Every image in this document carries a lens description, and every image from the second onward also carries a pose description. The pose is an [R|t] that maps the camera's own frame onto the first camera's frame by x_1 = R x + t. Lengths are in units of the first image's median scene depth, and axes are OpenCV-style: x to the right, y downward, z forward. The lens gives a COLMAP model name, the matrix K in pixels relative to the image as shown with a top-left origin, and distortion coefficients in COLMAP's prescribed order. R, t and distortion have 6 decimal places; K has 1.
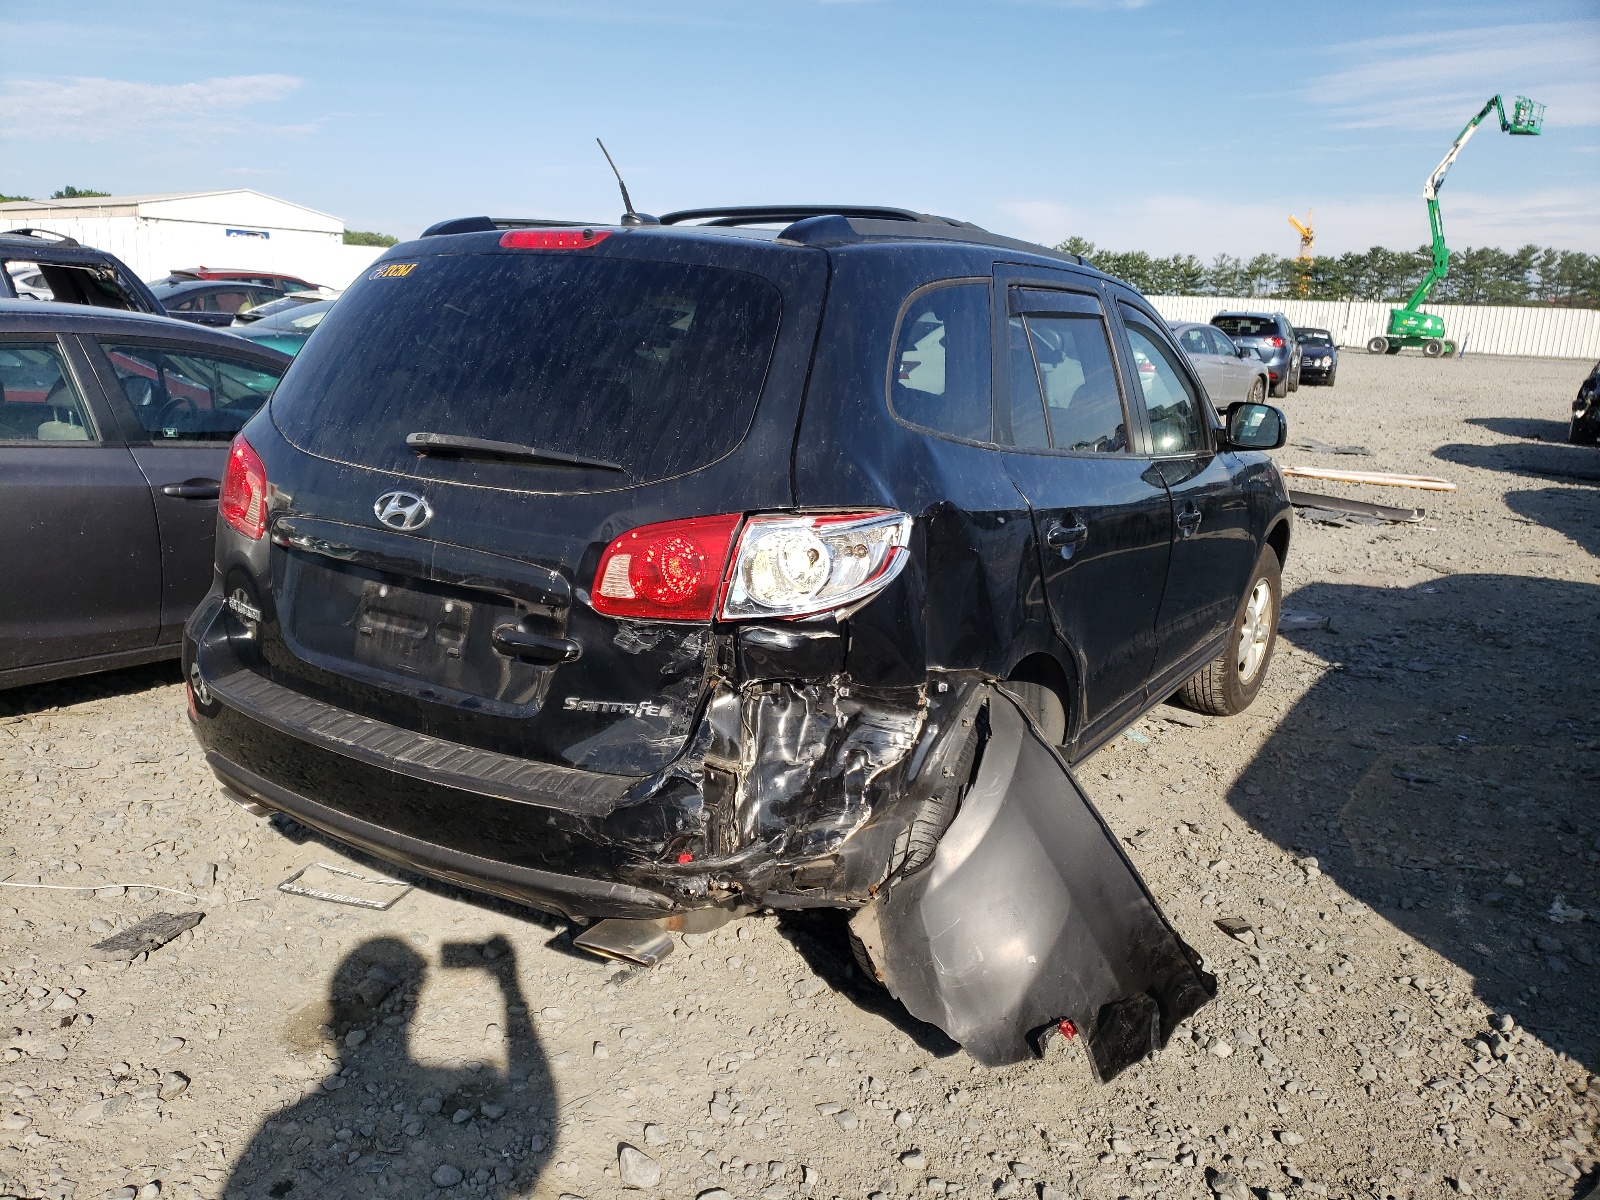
lens RADIAL K [[1215.4, 0, 790.2], [0, 1215.4, 613.0], [0, 0, 1]] dist [0.026075, 0.008425]
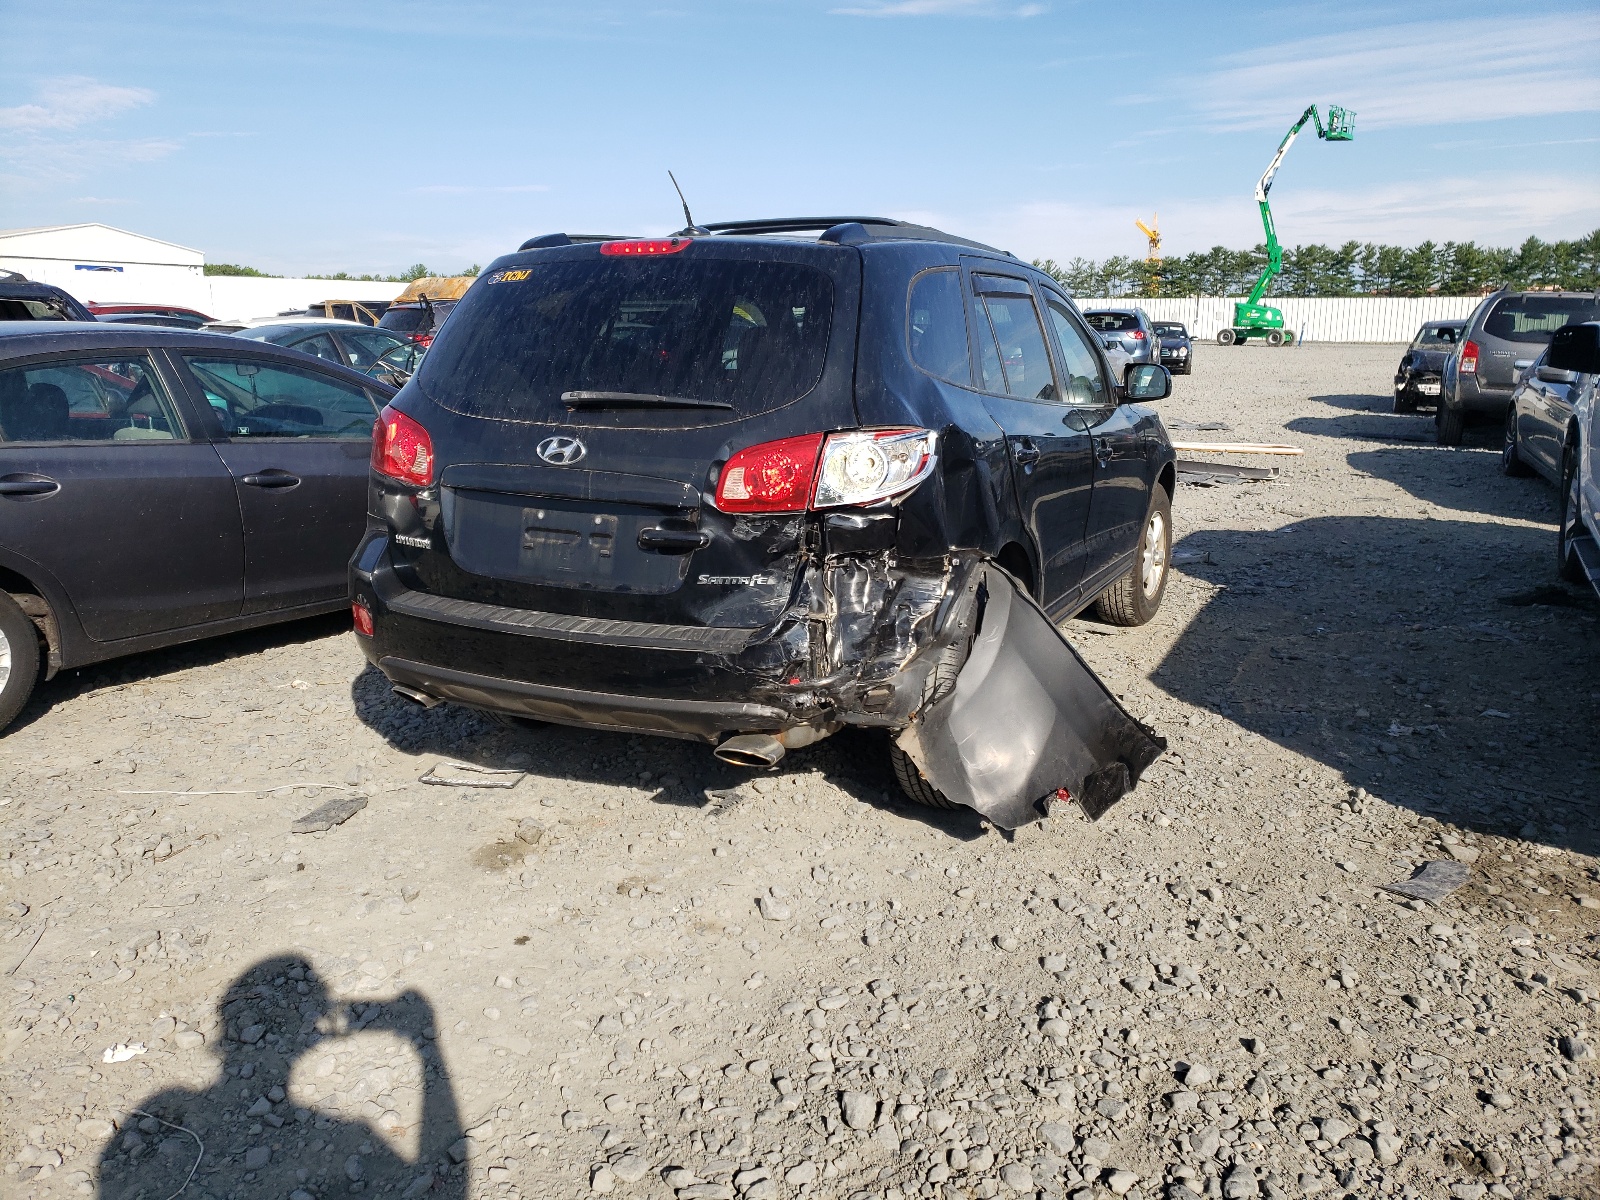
lens RADIAL K [[1215.4, 0, 812.6], [0, 1215.4, 600.4], [0, 0, 1]] dist [0.026075, 0.008425]
pose [[0.992038, -0.064164, 0.108364, -0.163648], [0.066469, 0.997630, -0.017788, 0.103529], [-0.106966, 0.024849, 0.993952, -0.303607]]
